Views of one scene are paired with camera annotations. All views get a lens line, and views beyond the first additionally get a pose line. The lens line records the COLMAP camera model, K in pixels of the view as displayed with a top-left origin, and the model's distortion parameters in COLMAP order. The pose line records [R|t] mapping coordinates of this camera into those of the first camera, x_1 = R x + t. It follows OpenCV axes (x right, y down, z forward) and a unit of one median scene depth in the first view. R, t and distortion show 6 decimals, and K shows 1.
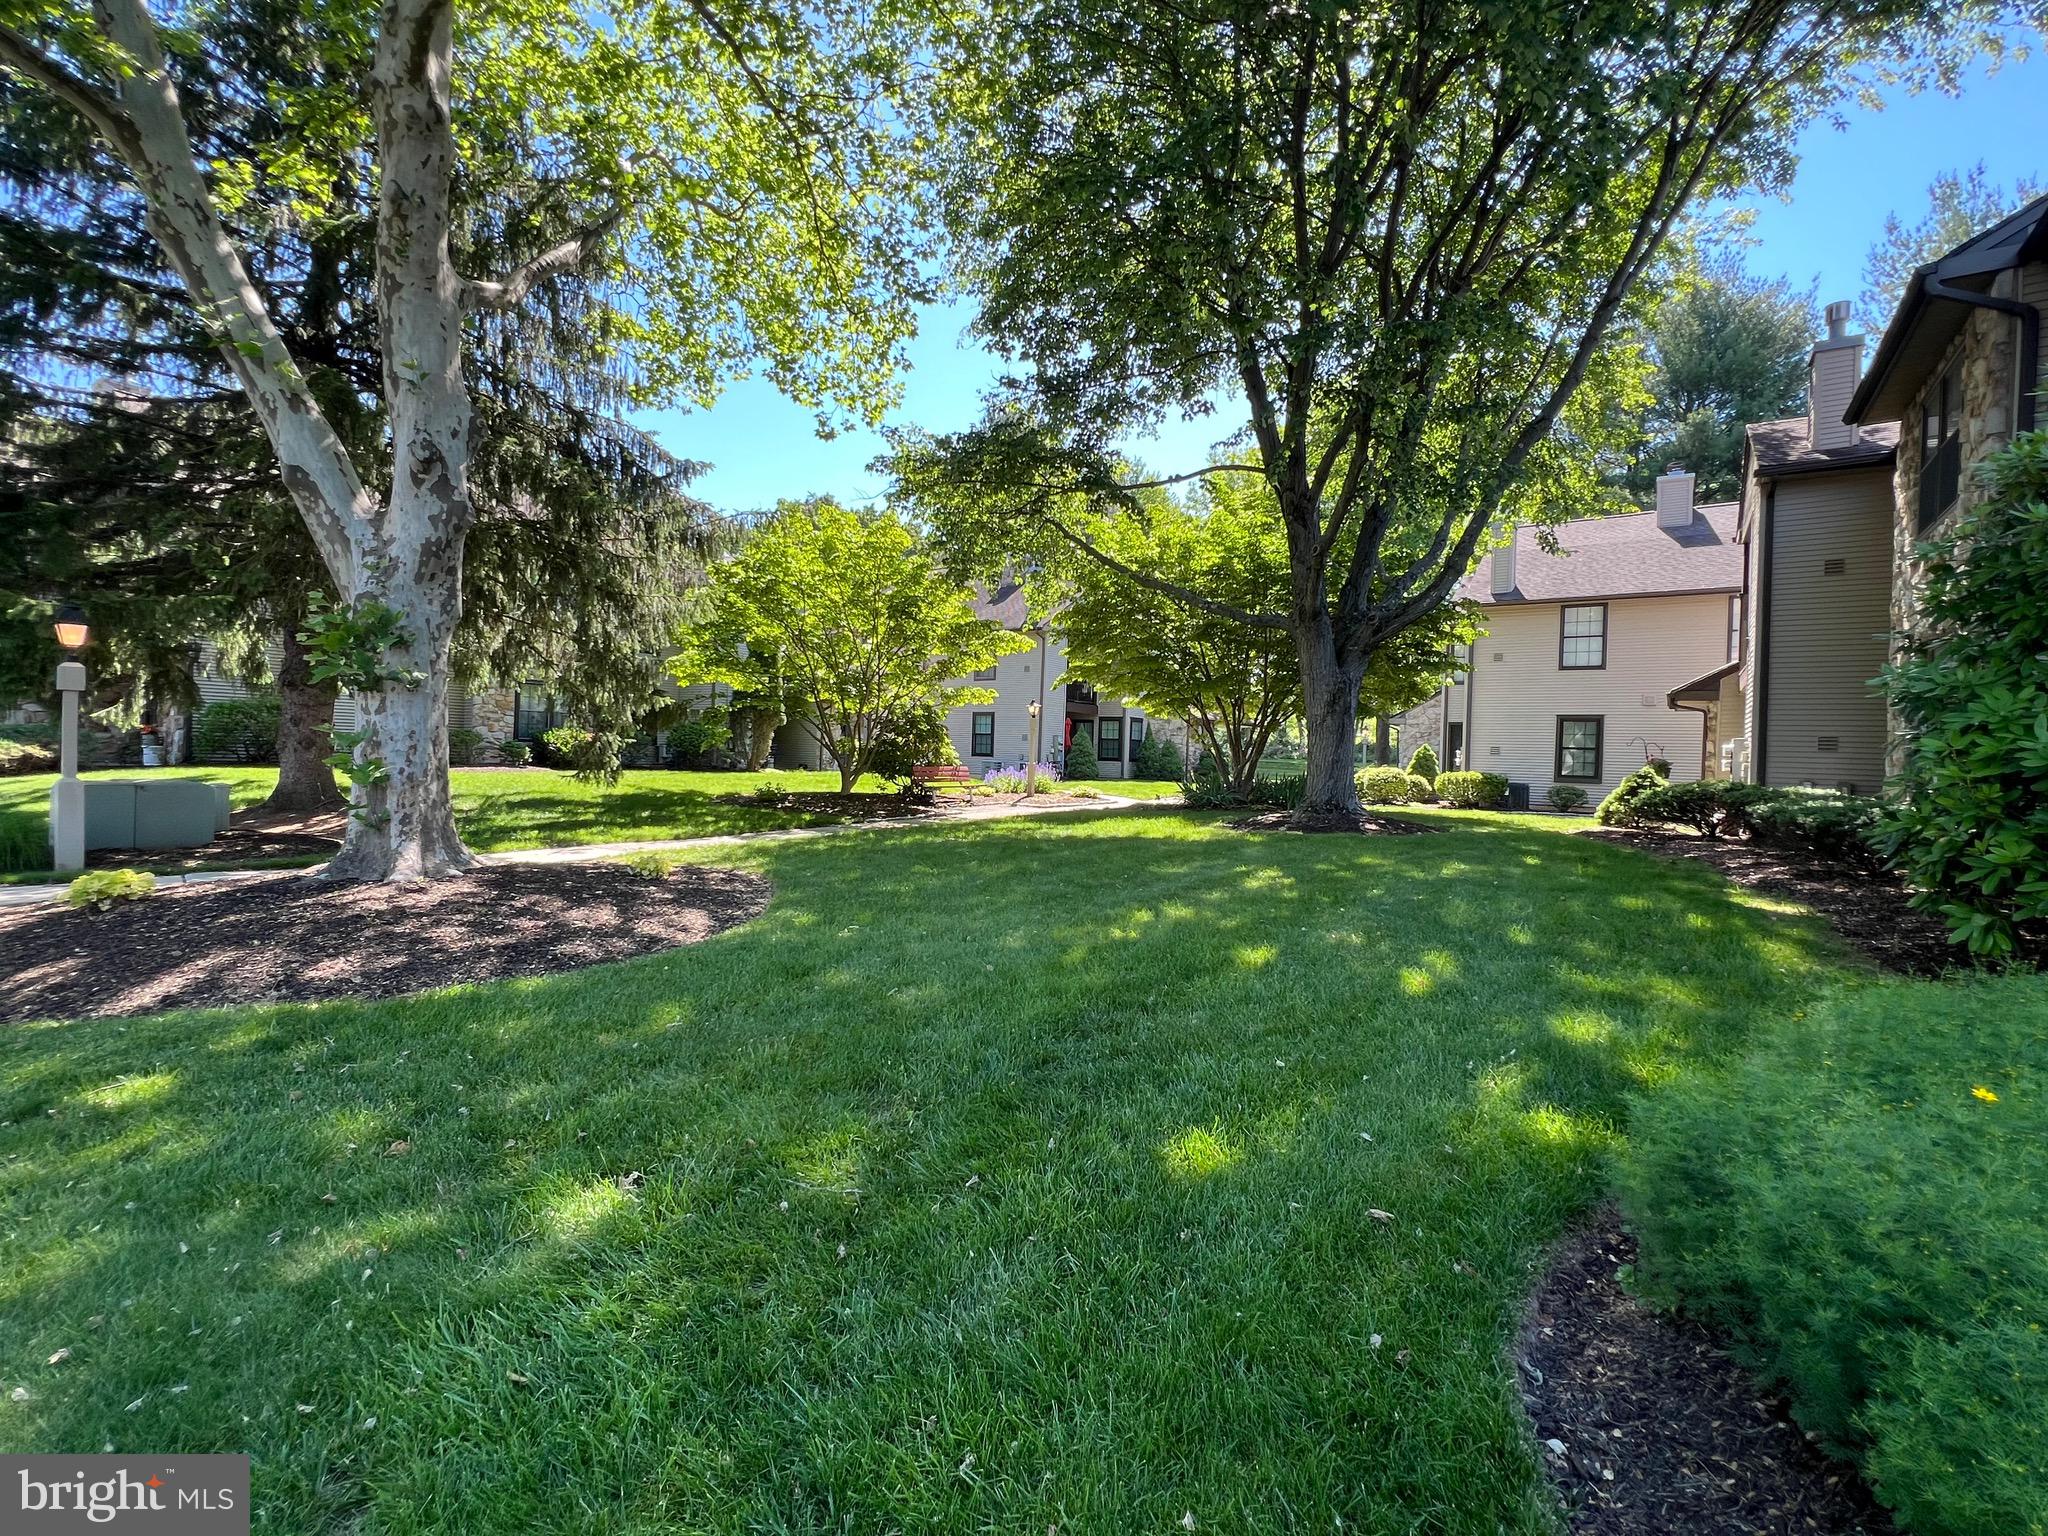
lens RADIAL K [[930.9, 0, 1029.3], [0, 930.9, 764.9], [0, 0, 1]] dist [-0.003168, 0.000785]
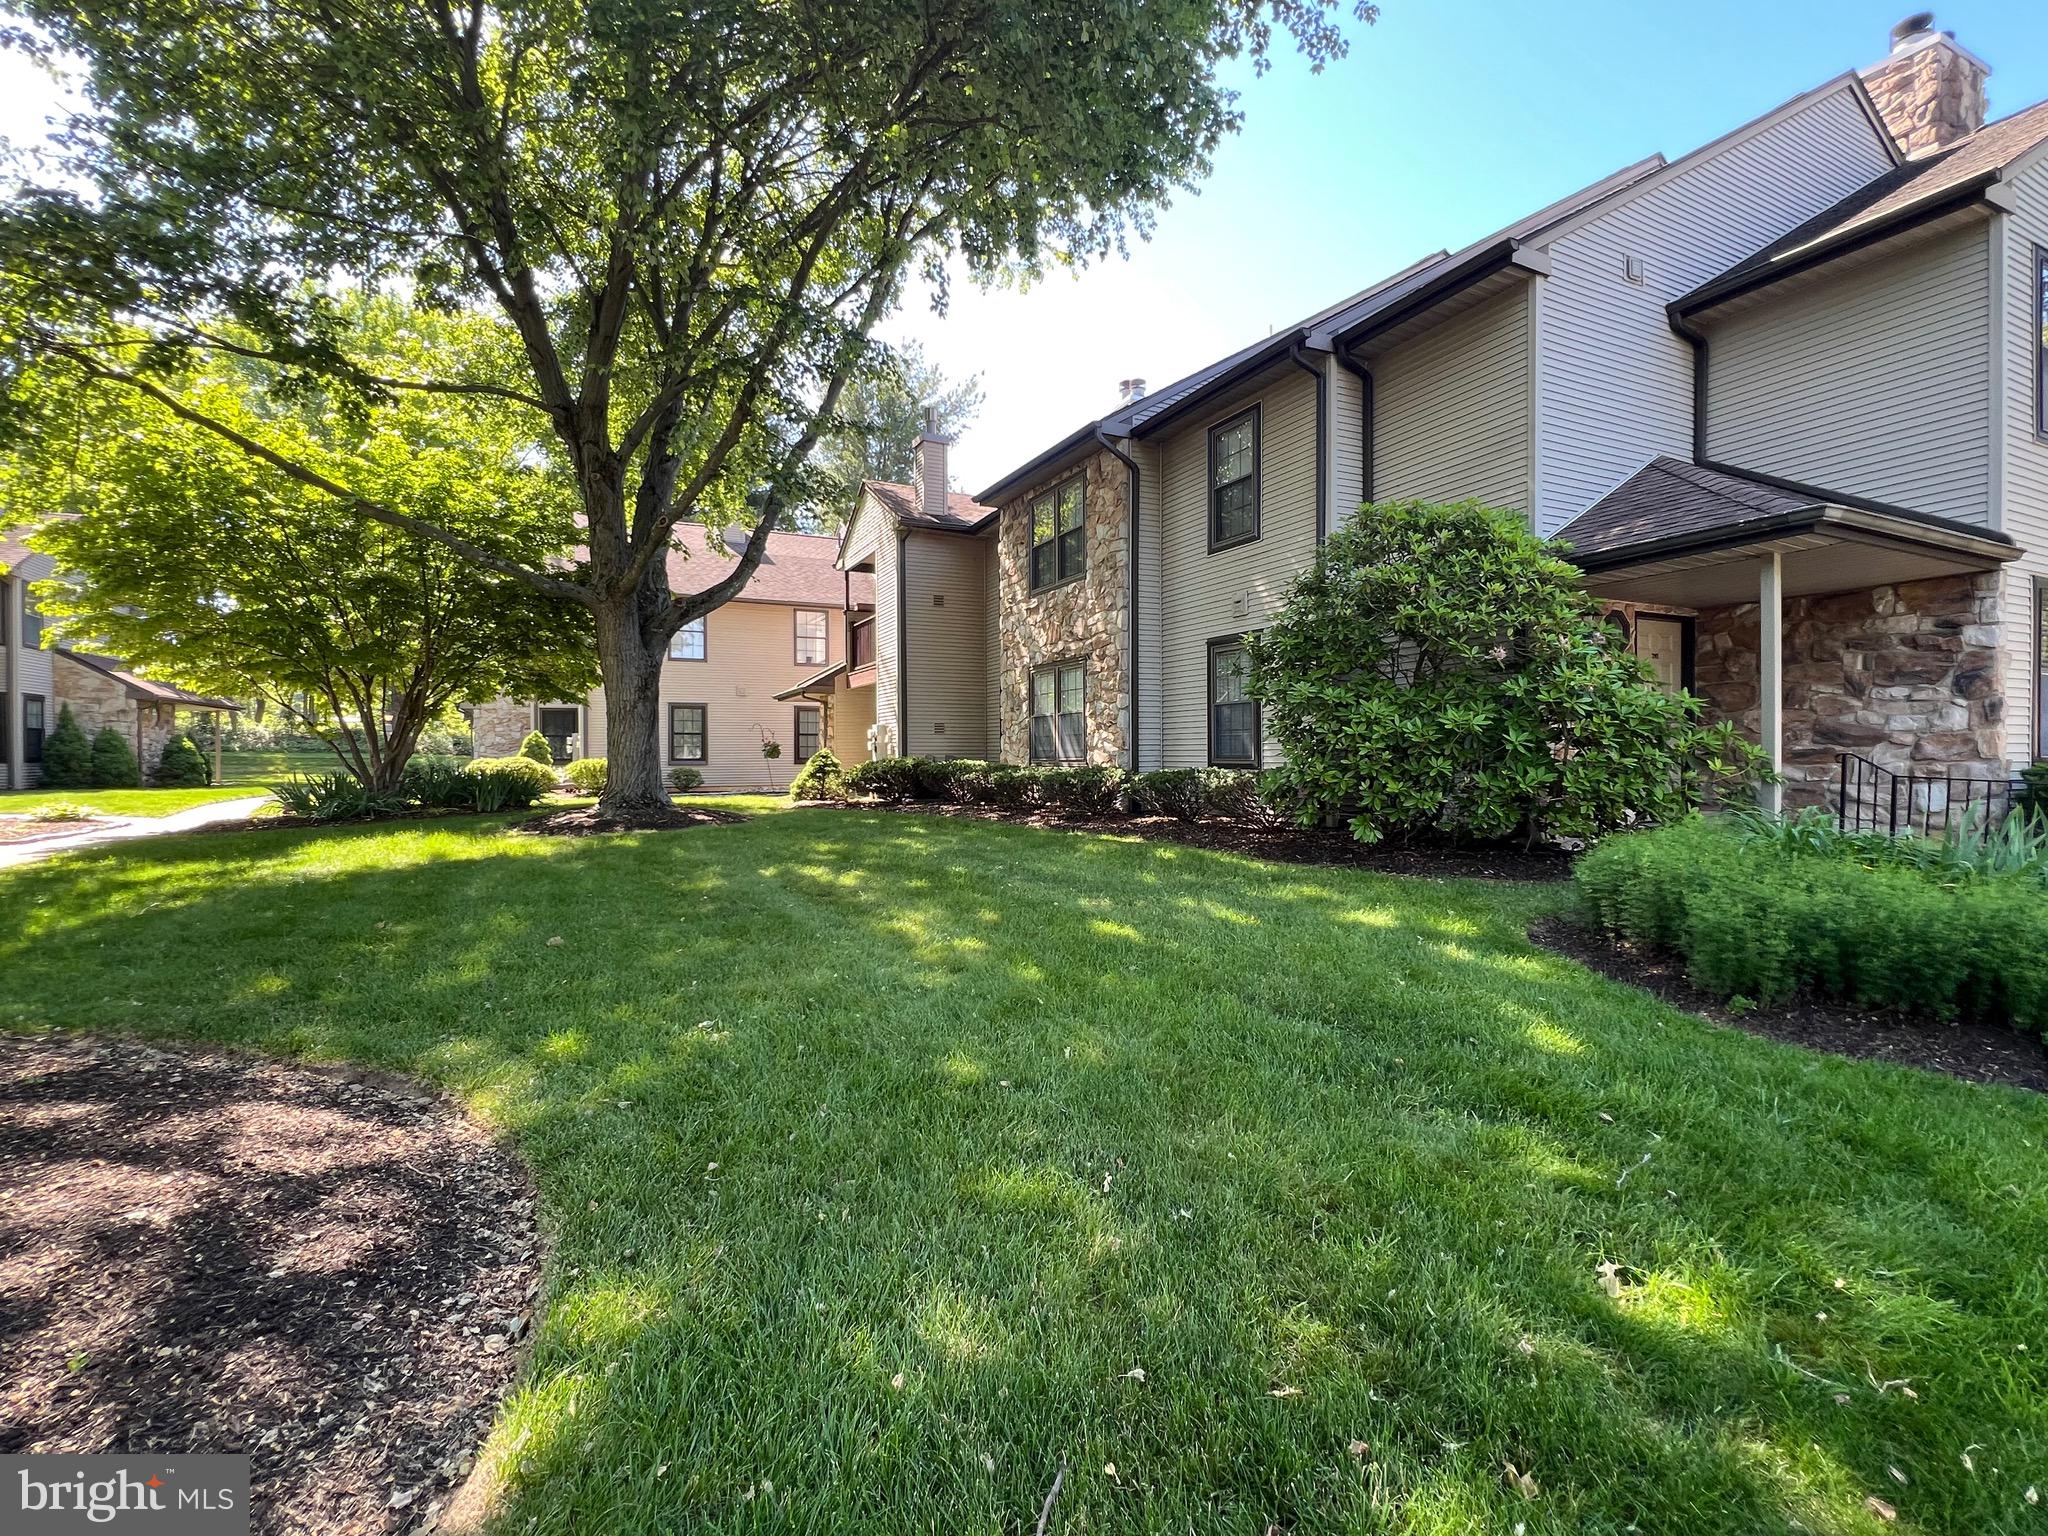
lens RADIAL K [[930.9, 0, 1025.4], [0, 930.9, 764.2], [0, 0, 1]] dist [-0.003168, 0.000785]
pose [[0.484298, -0.040730, 0.873955, -0.260398], [0.026640, 0.999139, 0.031802, -0.009306], [-0.874498, 0.007880, 0.484966, 0.196774]]
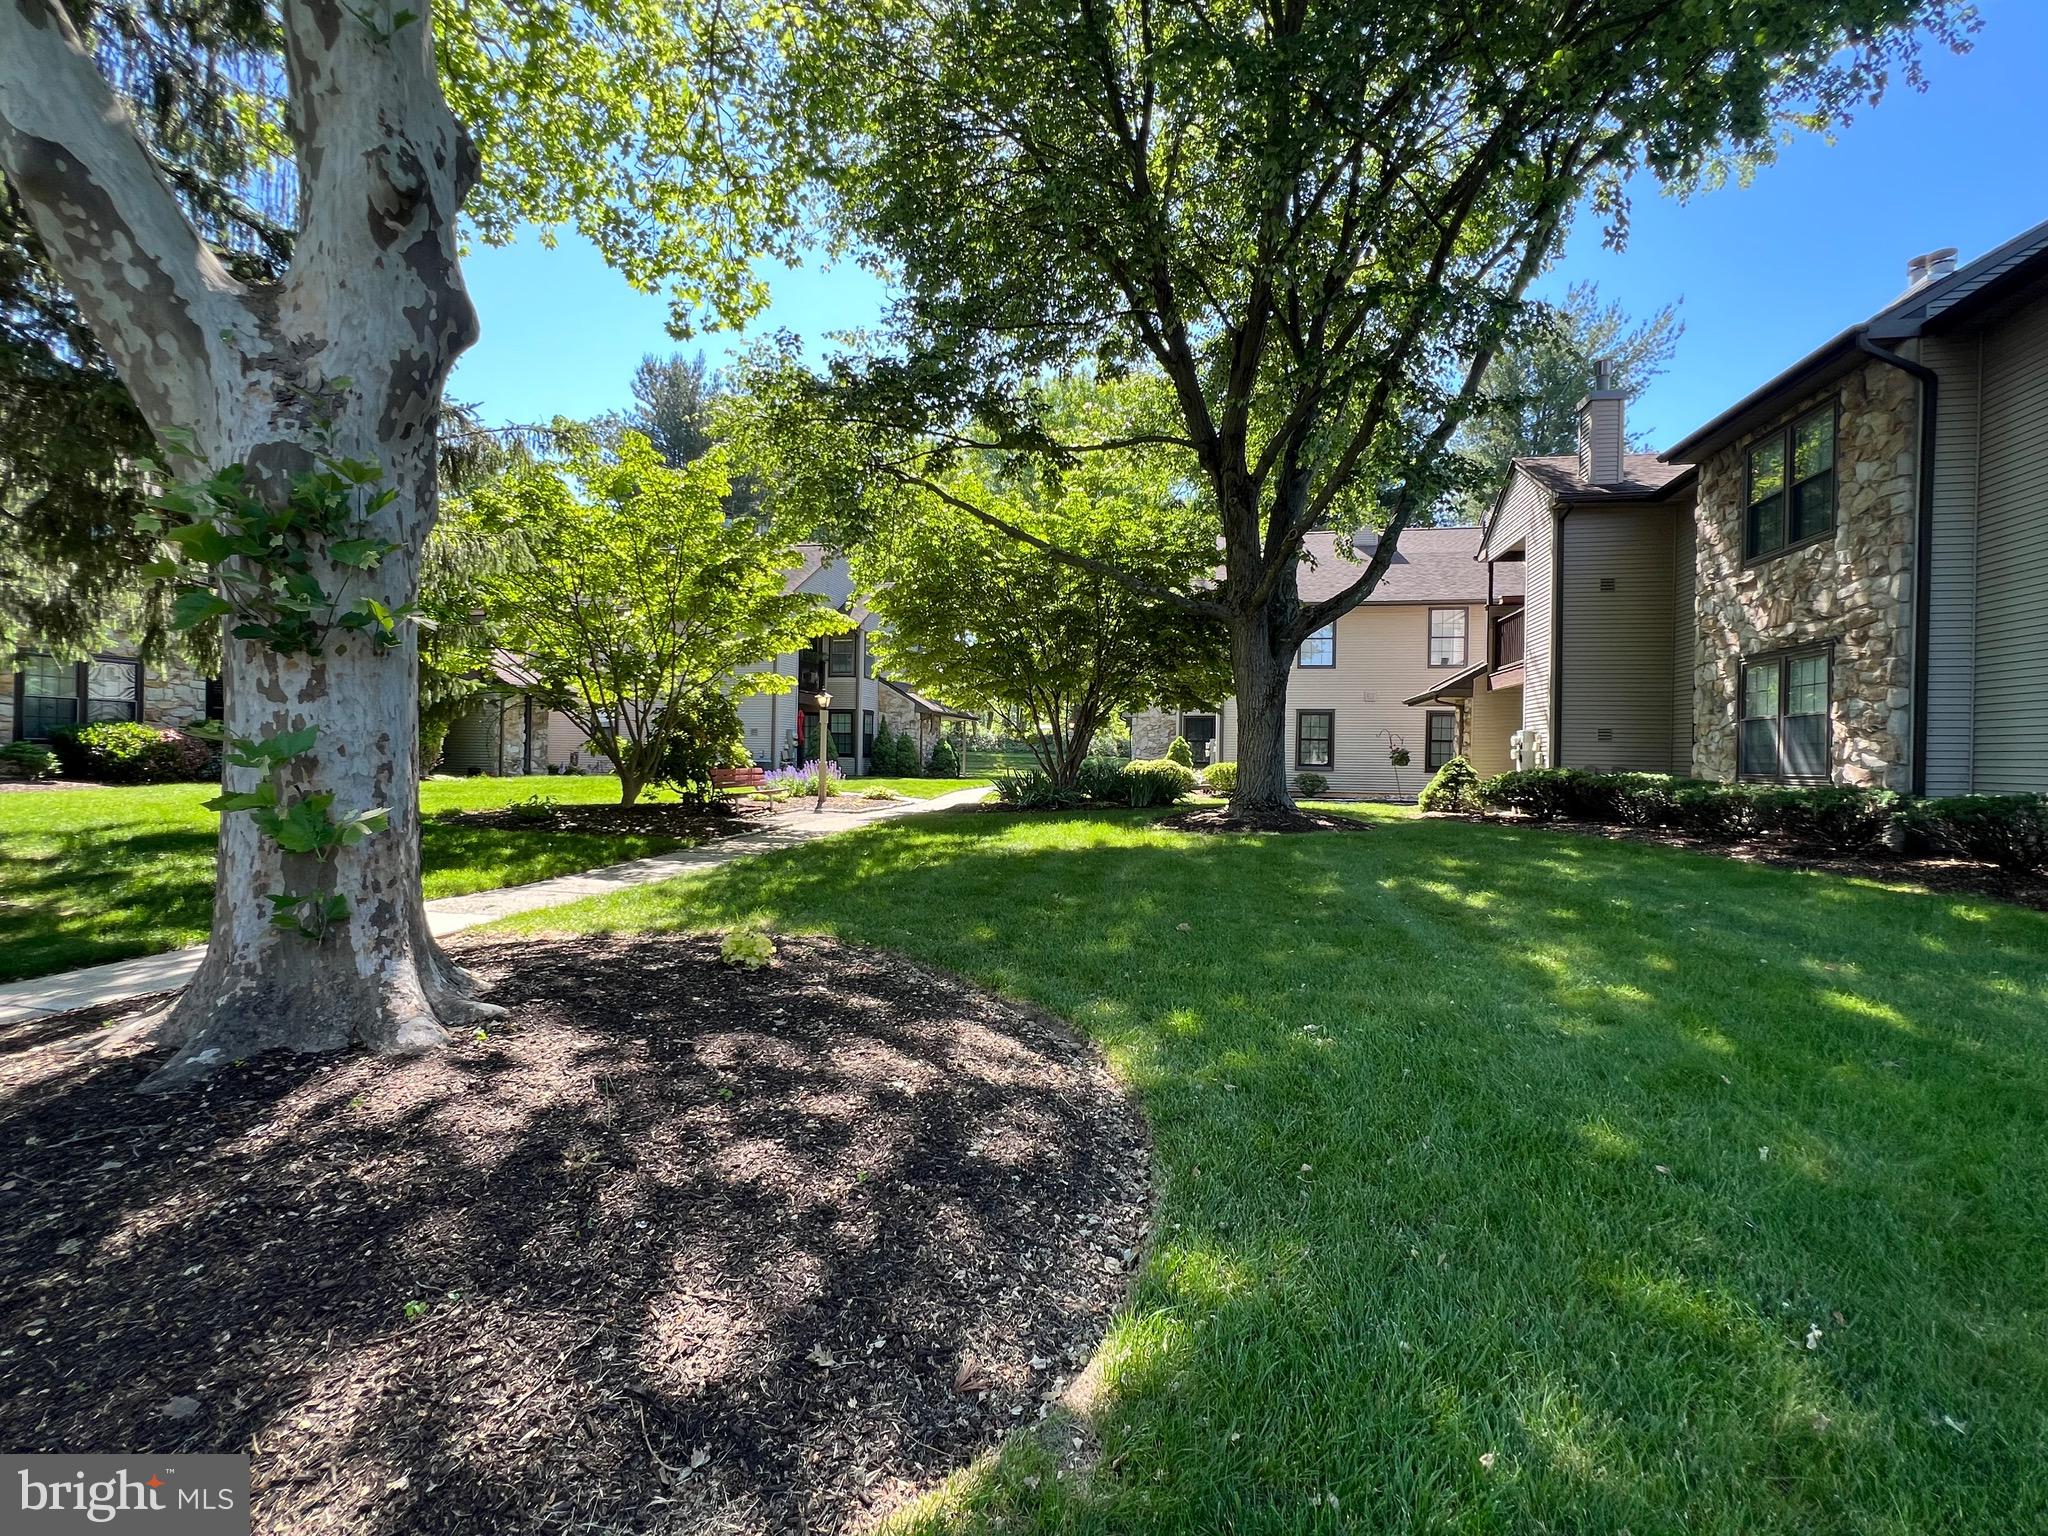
lens RADIAL K [[930.9, 0, 1019.0], [0, 930.9, 765.5], [0, 0, 1]] dist [-0.003168, 0.000785]
pose [[0.918422, -0.019801, 0.395105, -0.258019], [0.016146, 0.999791, 0.012576, -0.009874], [-0.395272, -0.005170, 0.918550, 0.191854]]
